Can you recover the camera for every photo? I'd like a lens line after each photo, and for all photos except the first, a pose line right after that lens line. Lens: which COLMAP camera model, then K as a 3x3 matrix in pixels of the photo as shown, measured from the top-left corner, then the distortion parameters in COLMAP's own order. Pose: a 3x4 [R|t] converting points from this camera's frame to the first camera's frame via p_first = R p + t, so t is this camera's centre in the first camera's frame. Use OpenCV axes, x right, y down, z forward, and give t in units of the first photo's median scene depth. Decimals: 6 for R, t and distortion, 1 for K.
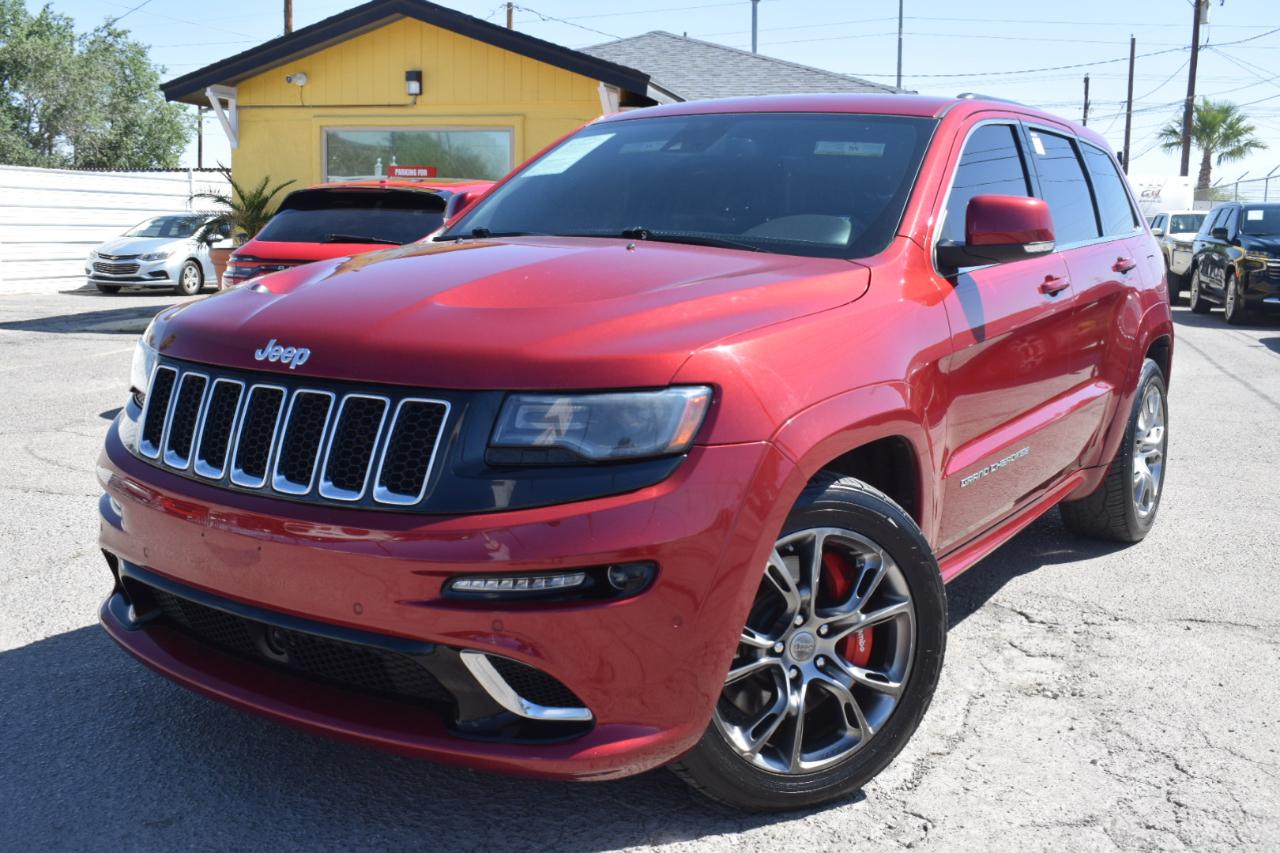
lens RADIAL K [[1286.9, 0, 635.1], [0, 1286.9, 420.1], [0, 0, 1]] dist [-0.066855, 0.000000]
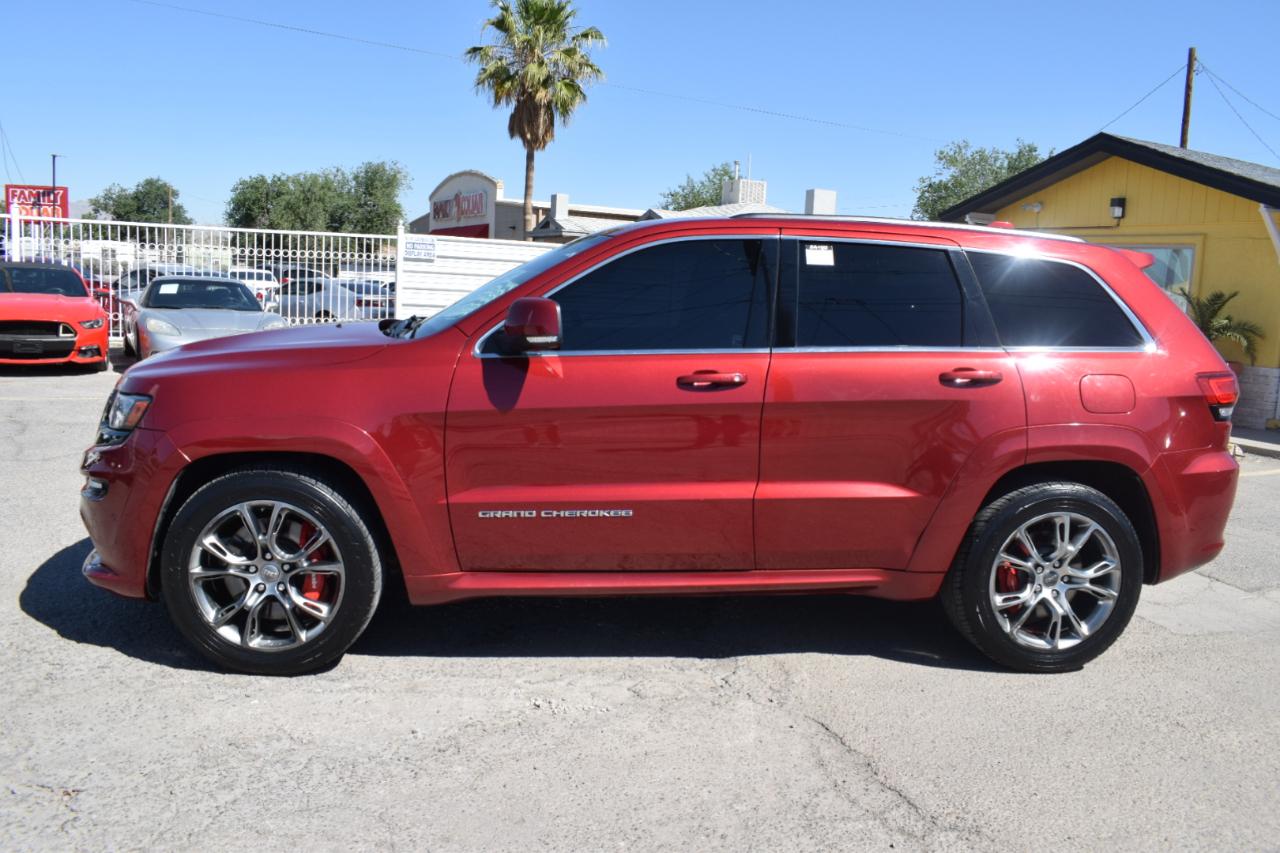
lens RADIAL K [[995.6, 0, 633.9], [0, 995.6, 427.4], [0, 0, 1]] dist [-0.081741, 0.012089]
pose [[0.648715, 0.123704, -0.750911, 0.880420], [-0.155301, 0.987456, 0.028507, -0.071943], [0.745017, 0.098124, 0.659788, 0.343678]]
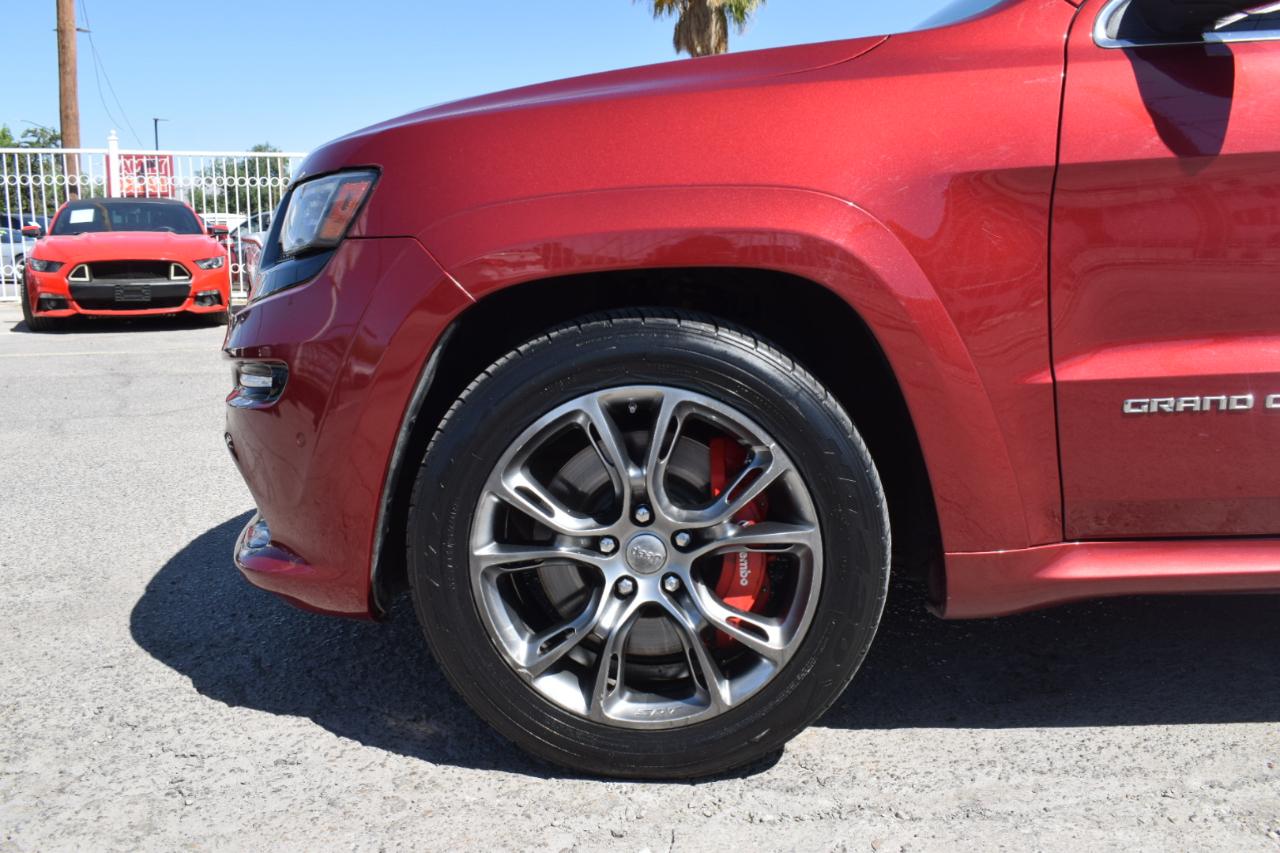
lens RADIAL K [[1102.3, 0, 633.7], [0, 1102.3, 429.8], [0, 0, 1]] dist [-0.072767, 0.018162]
pose [[0.545353, 0.116352, -0.830092, 0.415503], [-0.118389, 0.991083, 0.061138, 0.048334], [0.829804, 0.064931, 0.554265, 0.436177]]
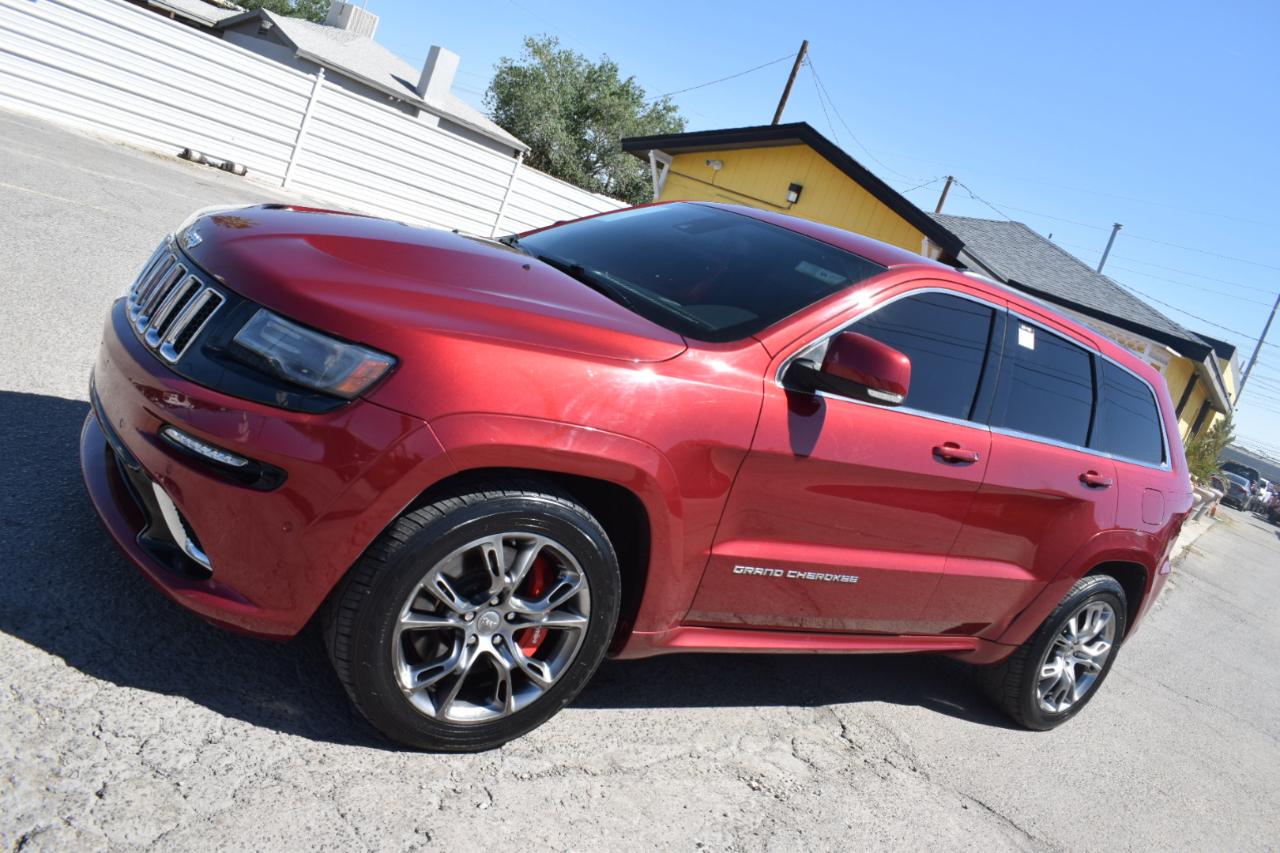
lens RADIAL K [[995.6, 0, 641.2], [0, 995.6, 429.3], [0, 0, 1]] dist [-0.081741, 0.012089]
pose [[0.878616, 0.368492, -0.303724, 0.303267], [-0.379325, 0.924930, 0.024852, -0.039901], [0.290081, 0.093375, 0.952436, 0.112397]]
